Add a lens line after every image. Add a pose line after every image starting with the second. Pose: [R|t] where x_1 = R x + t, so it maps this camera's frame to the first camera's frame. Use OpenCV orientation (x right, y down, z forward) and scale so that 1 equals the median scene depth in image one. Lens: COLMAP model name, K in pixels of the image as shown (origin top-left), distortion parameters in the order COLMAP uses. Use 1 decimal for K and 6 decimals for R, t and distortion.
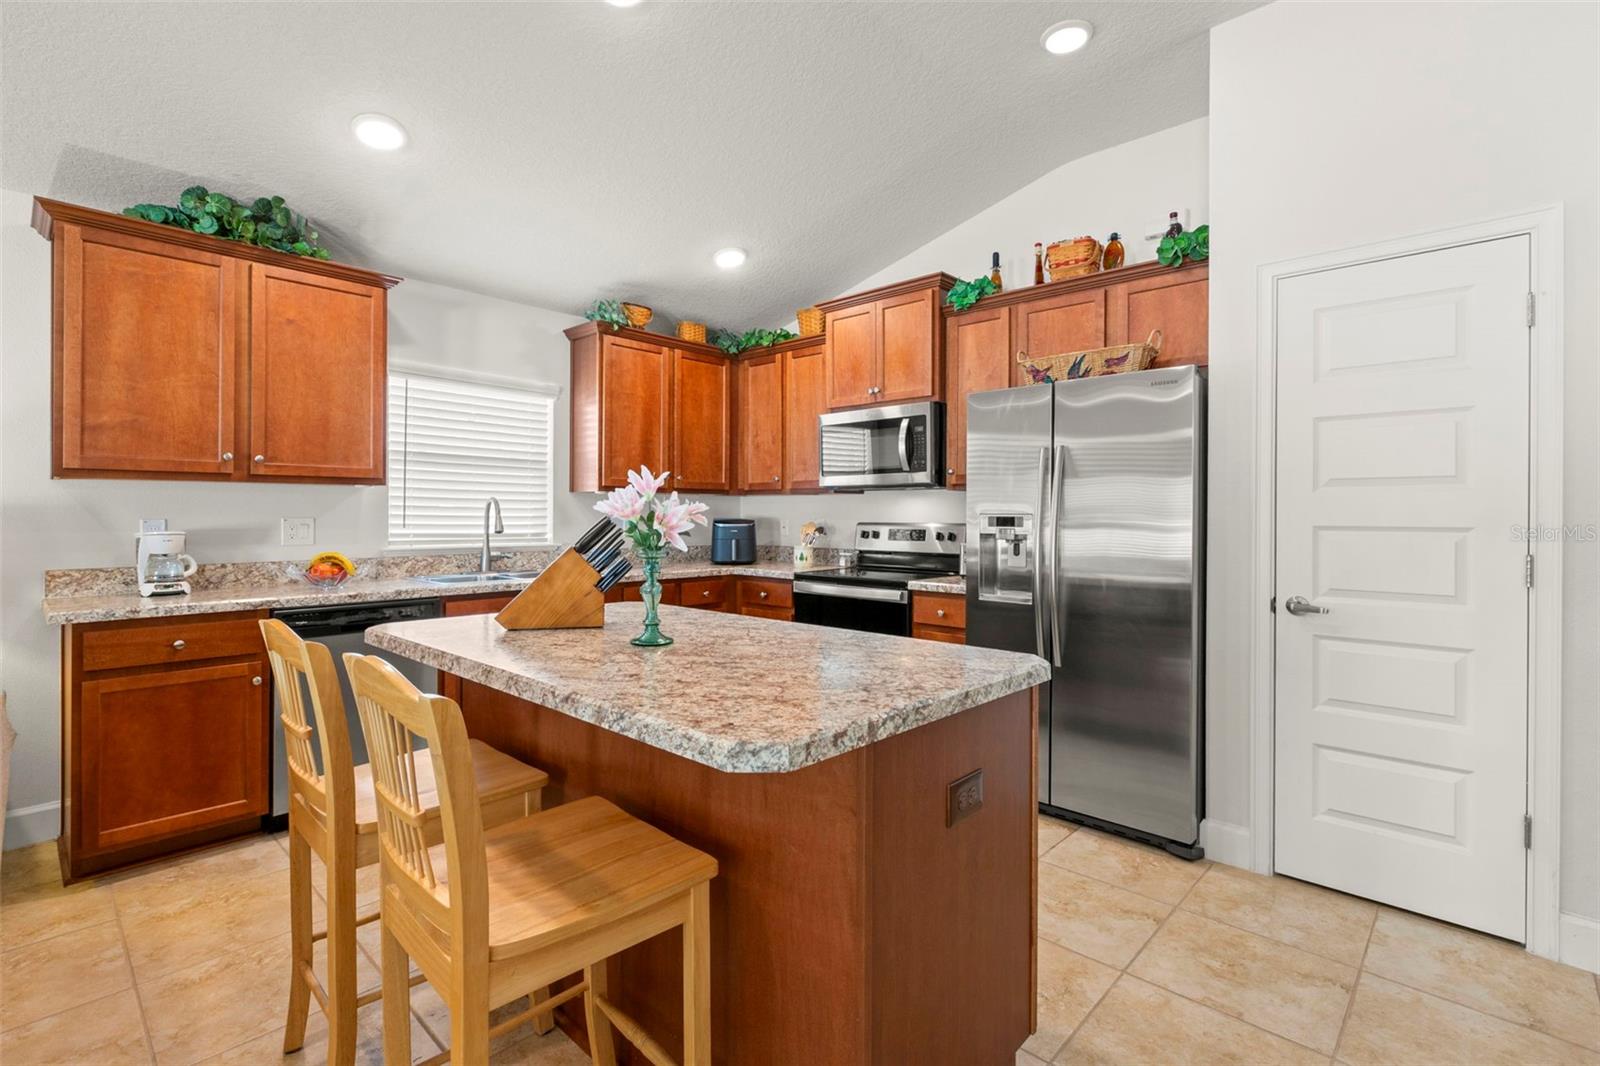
lens RADIAL K [[730.7, 0, 758.2], [0, 730.7, 511.6], [0, 0, 1]] dist [0.005490, -0.002523]
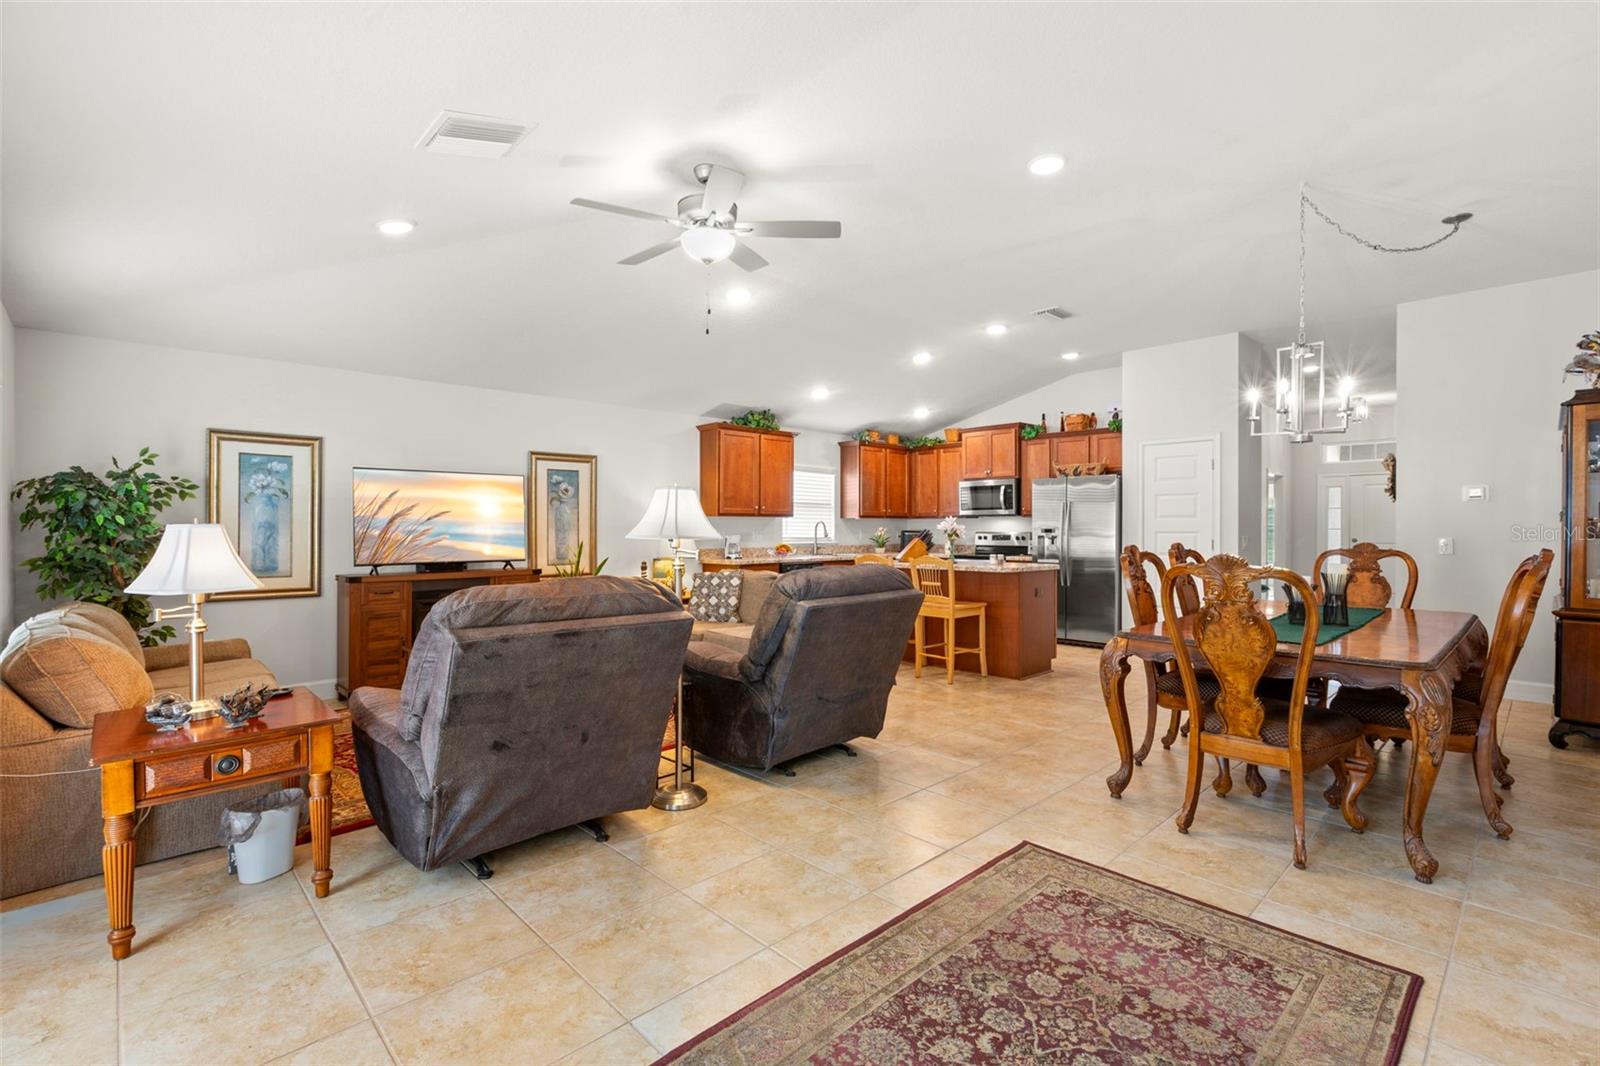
lens RADIAL K [[730.7, 0, 765.1], [0, 730.7, 528.2], [0, 0, 1]] dist [0.005490, -0.002523]
pose [[0.999040, -0.003722, -0.043651, -0.464578], [0.003935, 0.999981, 0.004781, -0.009950], [0.043632, -0.004948, 0.999035, -1.376250]]
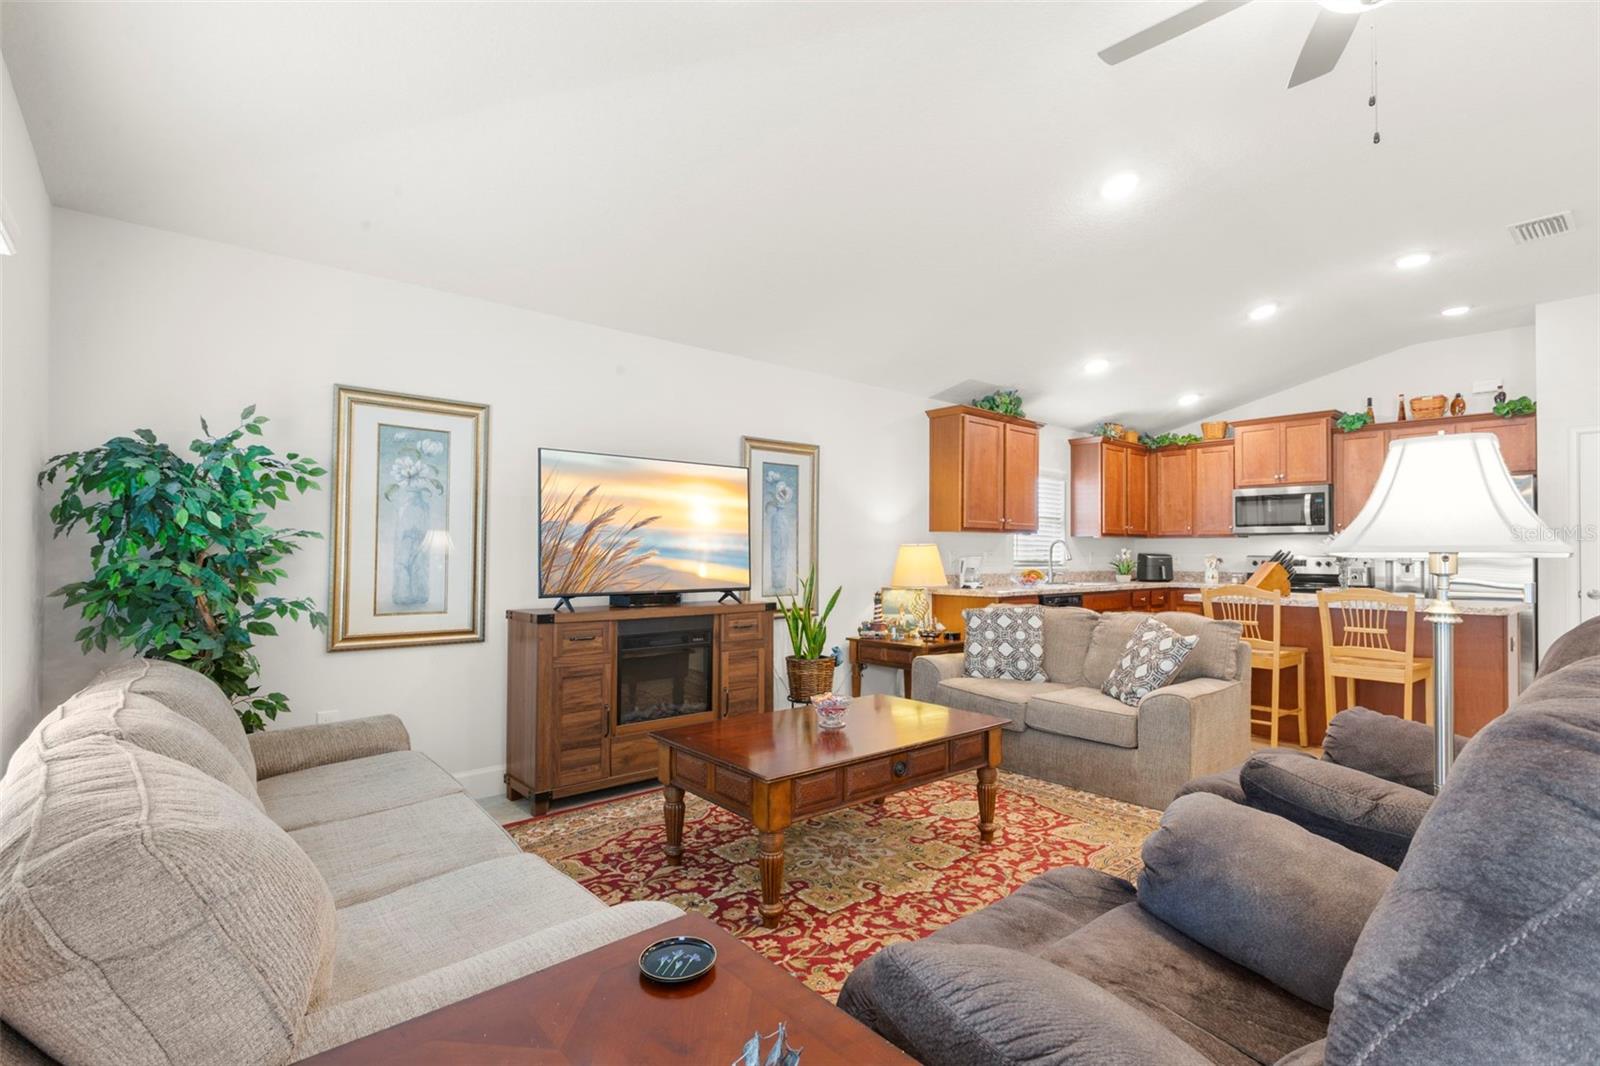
lens RADIAL K [[730.7, 0, 750.7], [0, 730.7, 539.9], [0, 0, 1]] dist [0.005490, -0.002523]
pose [[0.995879, 0.001797, -0.090673, -1.001097], [-0.002979, 0.999912, -0.012901, 0.005711], [0.090642, 0.013118, 0.995797, -0.871921]]
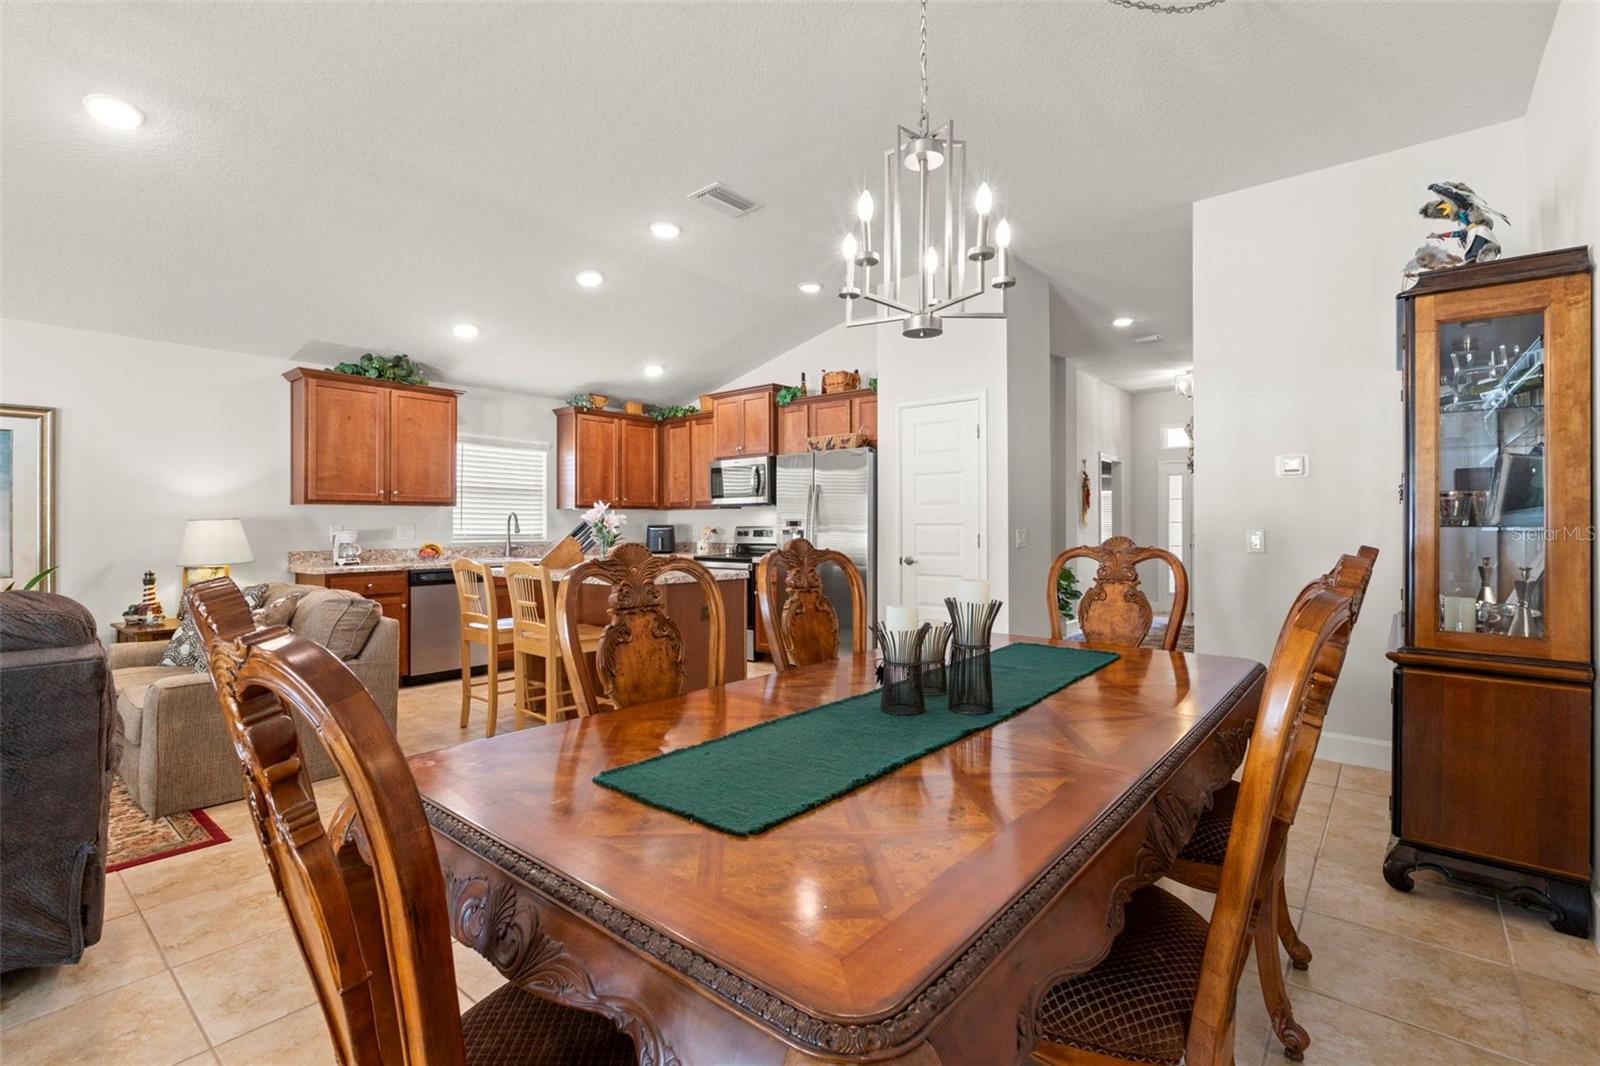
lens RADIAL K [[730.7, 0, 771.3], [0, 730.7, 519.6], [0, 0, 1]] dist [0.005490, -0.002523]
pose [[0.997925, -0.006399, 0.064074, 0.136974], [0.006713, 0.999966, -0.004687, 0.009835], [-0.064041, 0.005107, 0.997934, -0.785486]]
